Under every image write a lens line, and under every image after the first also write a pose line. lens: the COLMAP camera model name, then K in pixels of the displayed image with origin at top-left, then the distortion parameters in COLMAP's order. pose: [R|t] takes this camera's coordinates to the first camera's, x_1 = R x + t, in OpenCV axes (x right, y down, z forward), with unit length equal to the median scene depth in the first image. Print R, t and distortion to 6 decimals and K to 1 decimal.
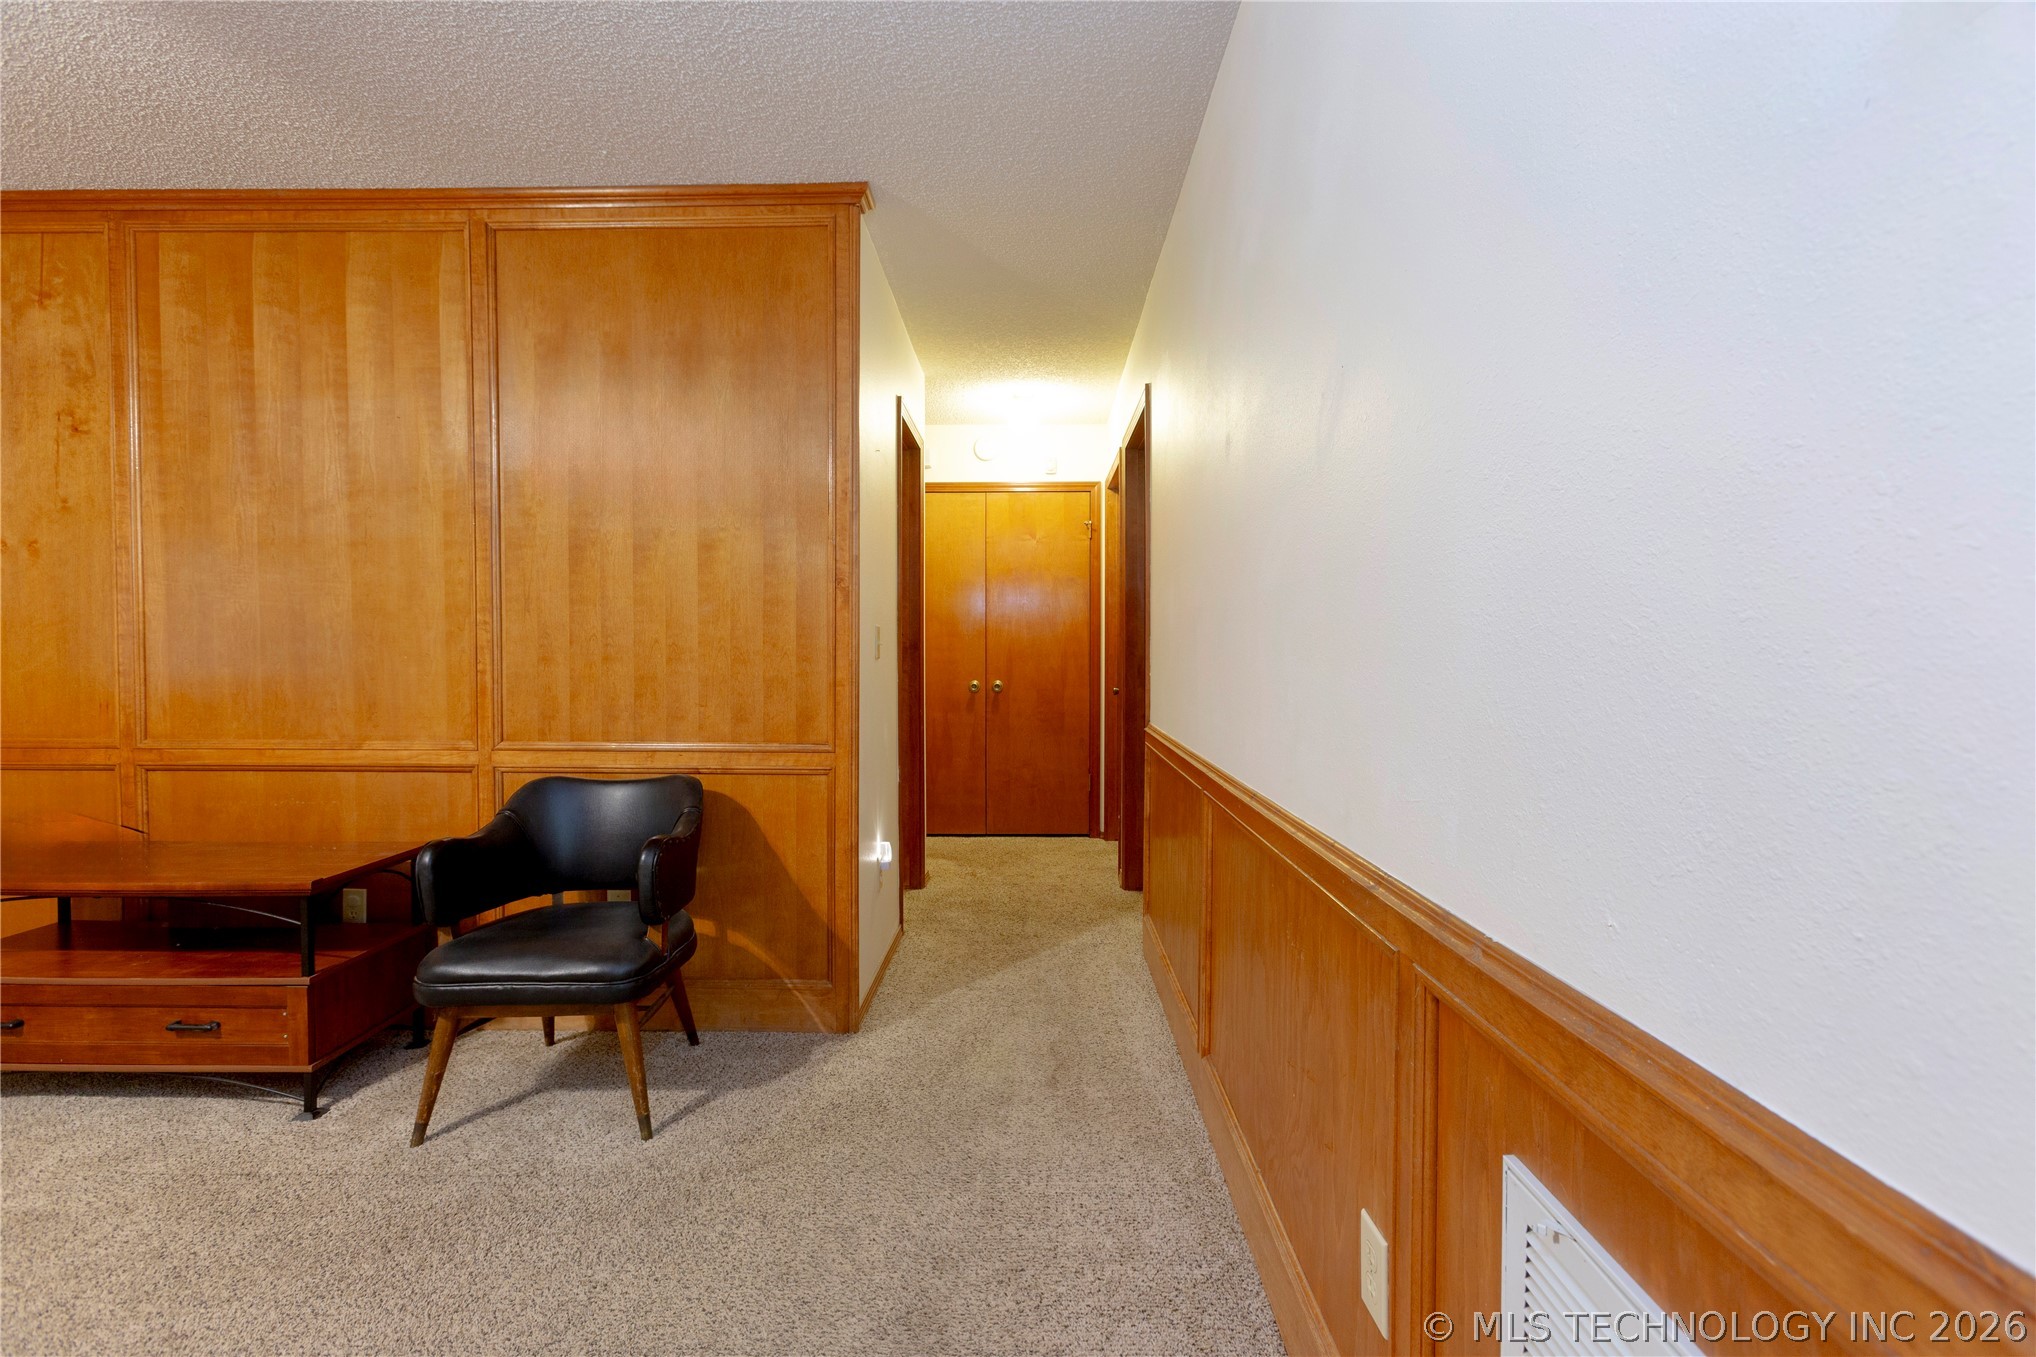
lens RADIAL K [[914.3, 0, 1012.2], [0, 914.3, 667.1], [0, 0, 1]] dist [-0.000098, 0.003922]
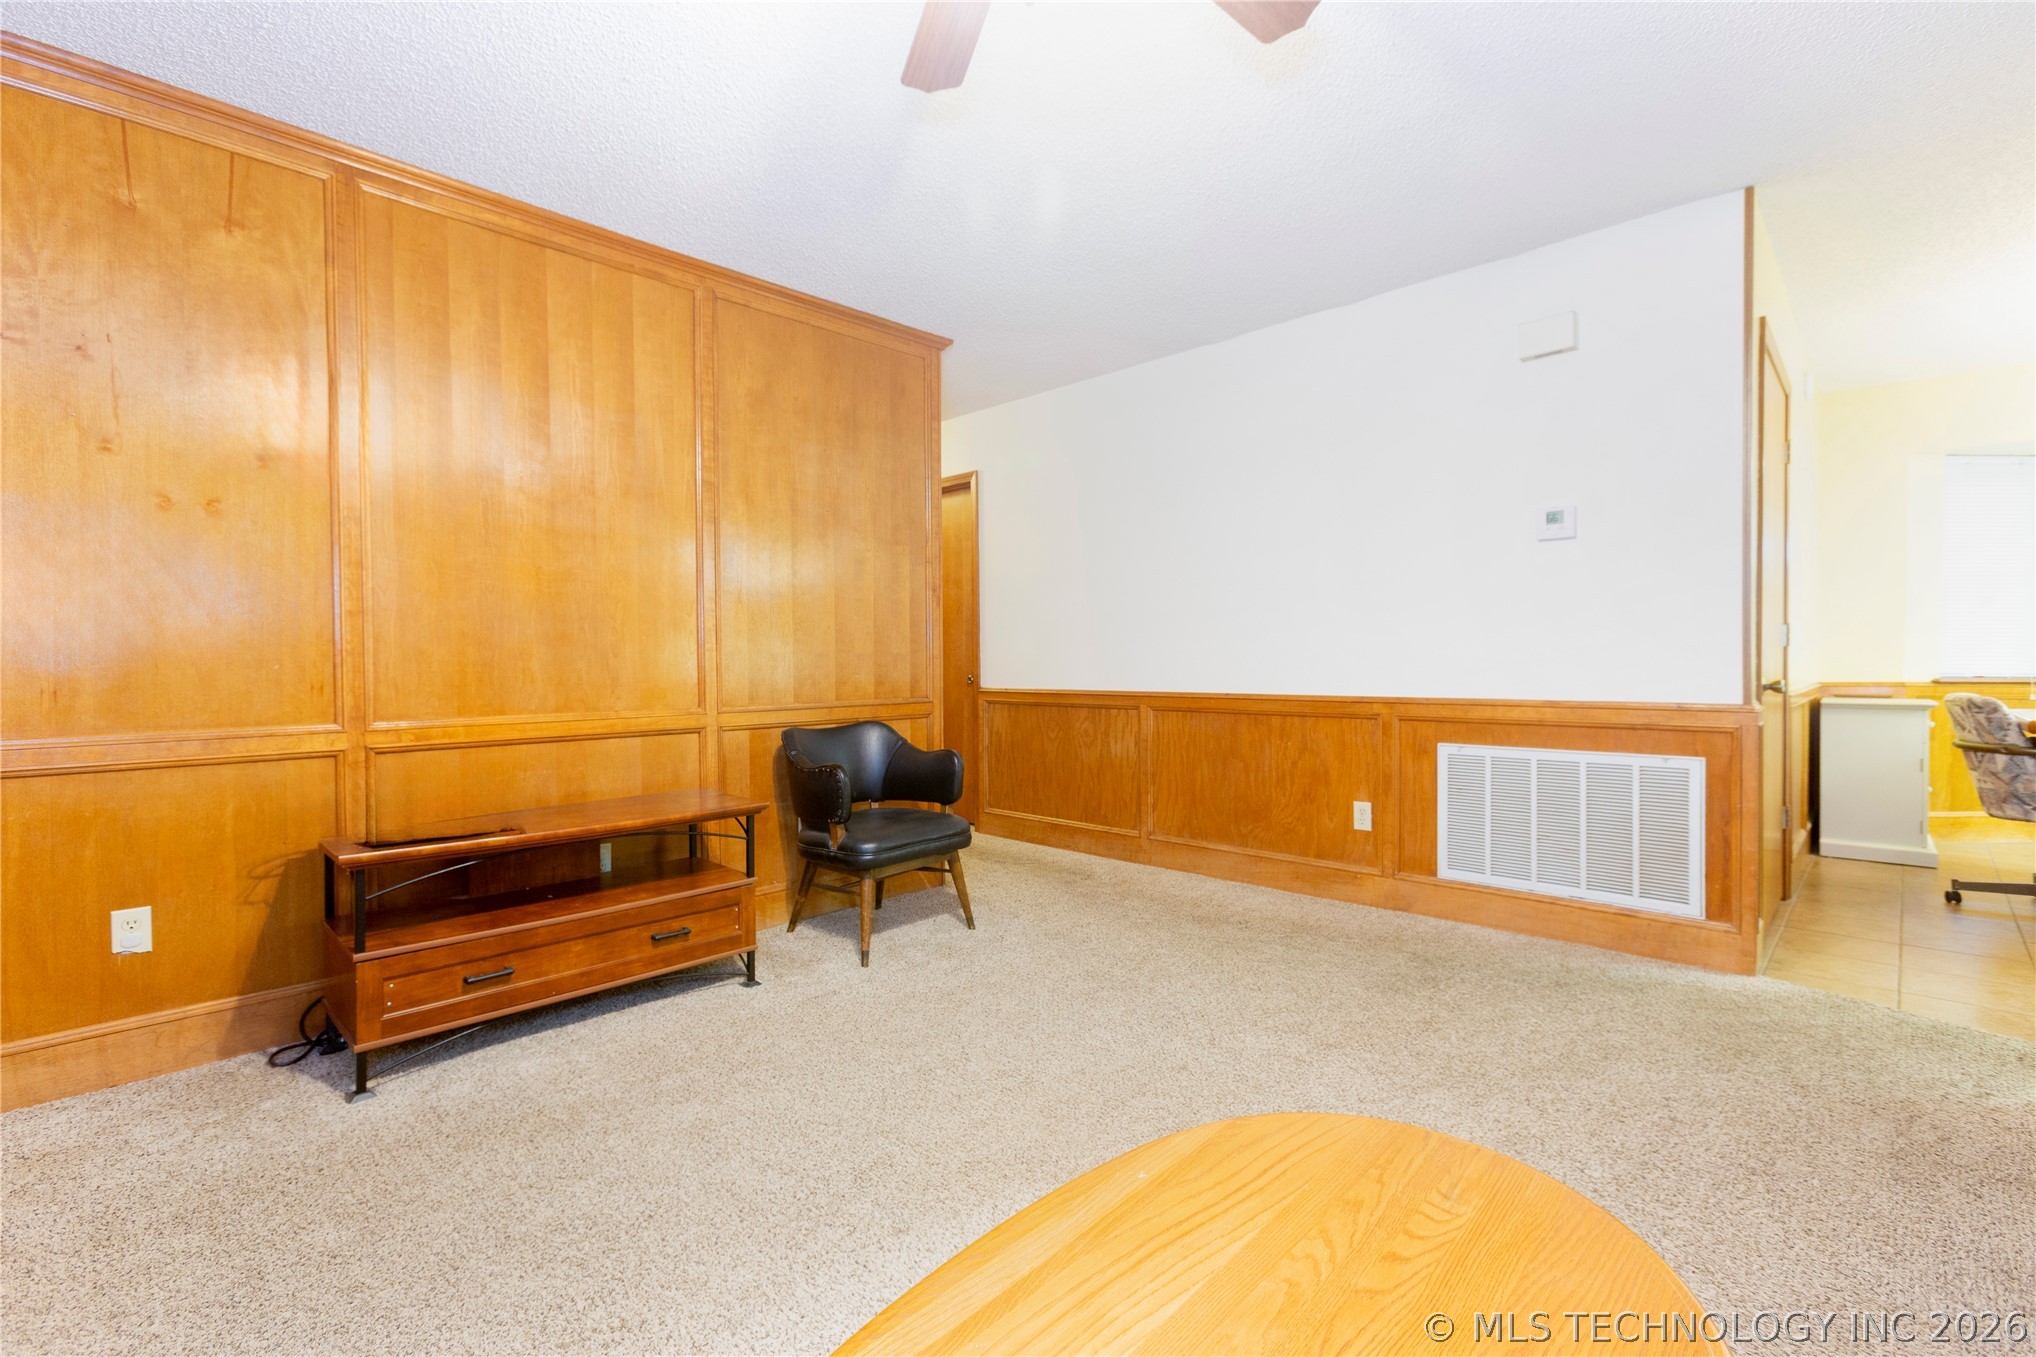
lens RADIAL K [[914.3, 0, 1012.2], [0, 914.3, 667.1], [0, 0, 1]] dist [-0.000098, 0.003922]
pose [[0.680790, -0.012594, 0.732371, -1.218635], [0.023049, 0.999725, -0.004234, 0.042656], [-0.732116, 0.019763, 0.680893, -0.138908]]
